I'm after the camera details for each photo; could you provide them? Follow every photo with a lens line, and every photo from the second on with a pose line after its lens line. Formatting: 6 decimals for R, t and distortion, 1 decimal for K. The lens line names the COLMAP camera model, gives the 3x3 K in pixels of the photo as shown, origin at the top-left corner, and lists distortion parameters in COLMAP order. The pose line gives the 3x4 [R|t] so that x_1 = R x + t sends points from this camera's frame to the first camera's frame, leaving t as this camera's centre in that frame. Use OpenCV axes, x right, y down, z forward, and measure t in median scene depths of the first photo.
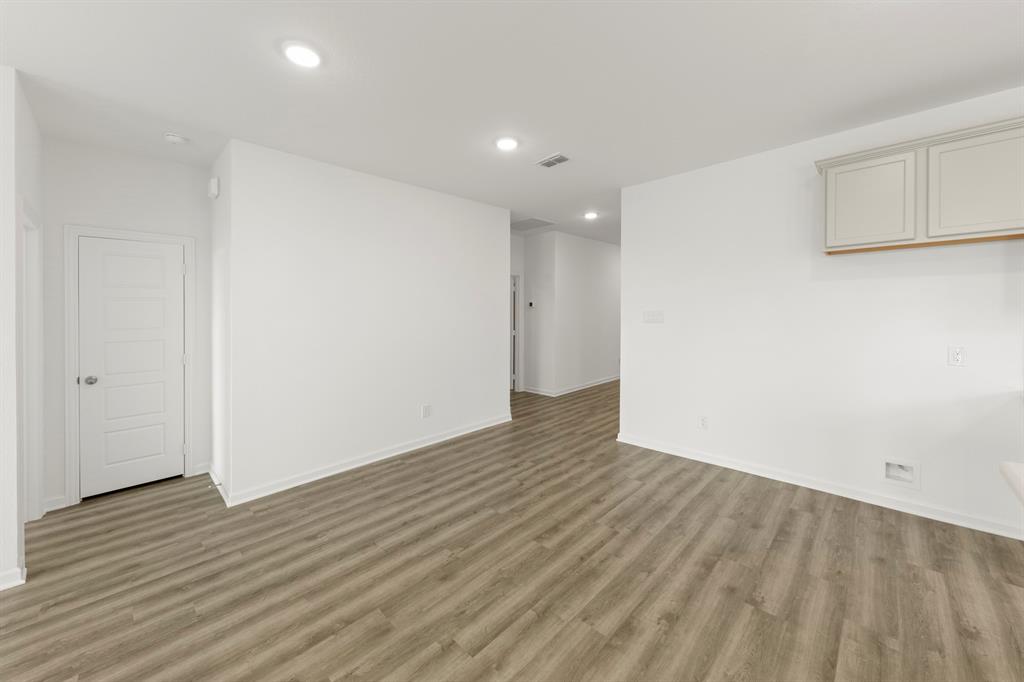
lens RADIAL K [[387.6, 0, 512.3], [0, 387.6, 322.8], [0, 0, 1]] dist [0.001913, -0.002992]
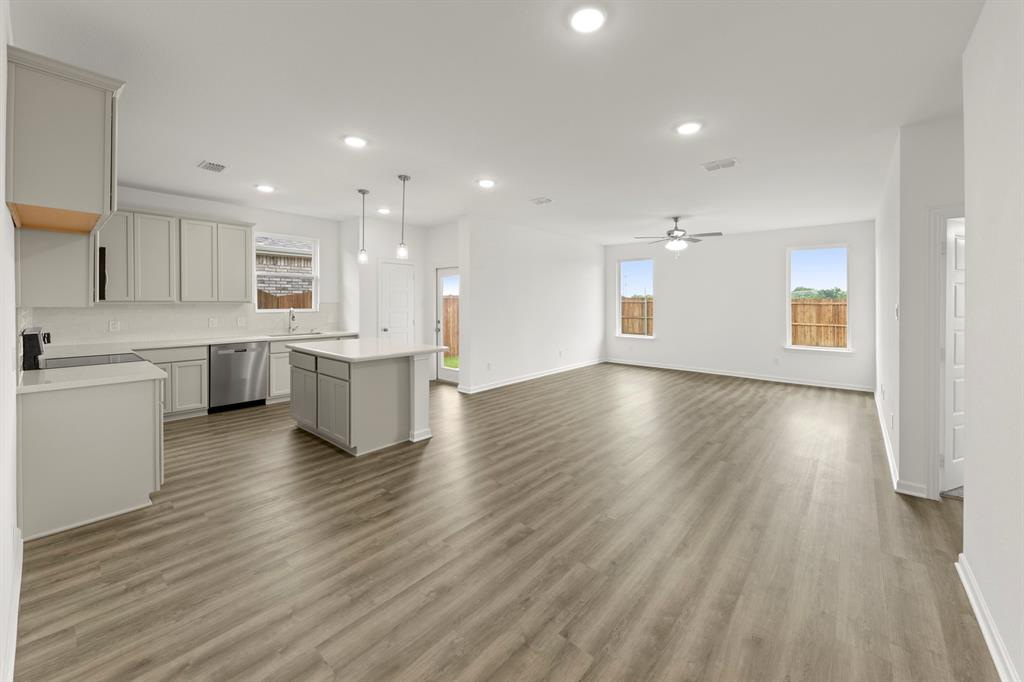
lens RADIAL K [[387.6, 0, 519.7], [0, 387.6, 291.5], [0, 0, 1]] dist [0.001913, -0.002992]
pose [[-0.998127, 0.002784, -0.061114, 0.141049], [0.002753, 0.999996, 0.000596, -0.047280], [0.061116, 0.000427, -0.998131, 1.853762]]
